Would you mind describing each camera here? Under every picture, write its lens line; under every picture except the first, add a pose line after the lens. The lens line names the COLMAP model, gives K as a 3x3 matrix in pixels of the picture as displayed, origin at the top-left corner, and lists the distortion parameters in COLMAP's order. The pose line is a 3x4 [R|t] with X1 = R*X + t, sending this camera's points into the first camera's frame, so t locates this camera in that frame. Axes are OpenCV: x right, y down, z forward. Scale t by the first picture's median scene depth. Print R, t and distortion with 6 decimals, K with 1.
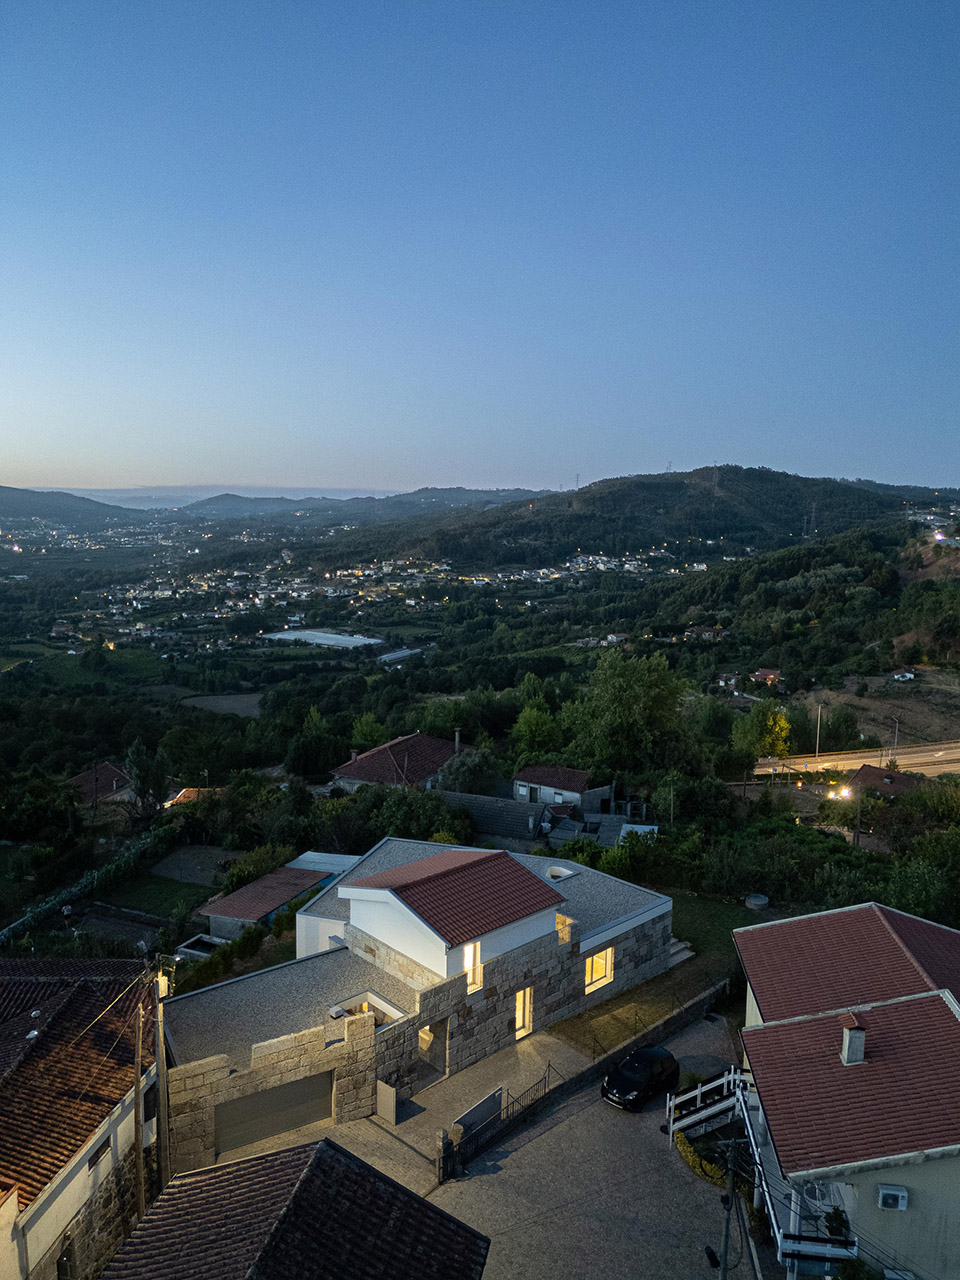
lens RADIAL K [[809.8, 0, 505.9], [0, 809.8, 639.1], [0, 0, 1]] dist [0.054463, -0.043690]
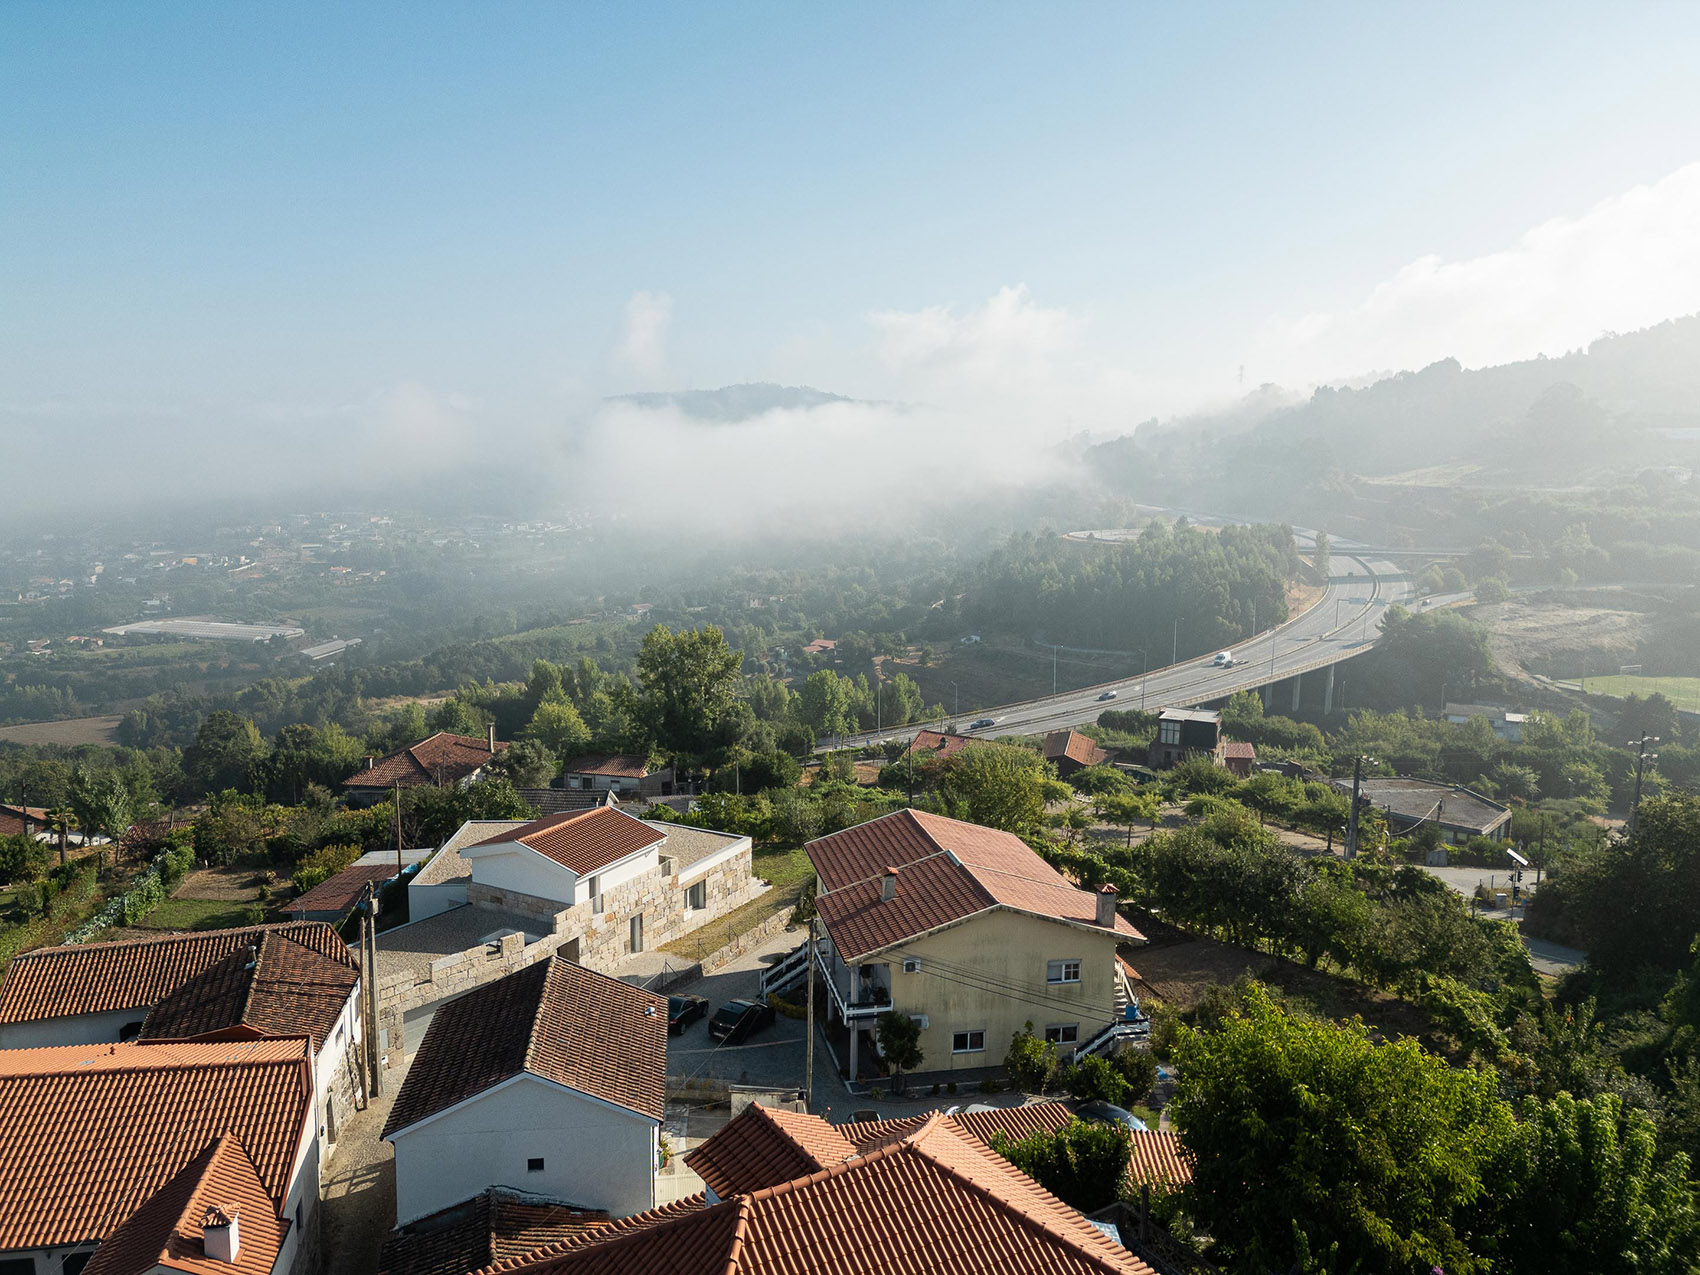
lens RADIAL K [[1091.3, 0, 850.0], [0, 1091.3, 637.5], [0, 0, 1]] dist [0.048276, -0.045458]
pose [[0.942854, -0.053335, 0.328910, -0.176769], [0.044858, 0.998438, 0.033314, -0.007776], [-0.330173, -0.016656, 0.943773, -0.555274]]
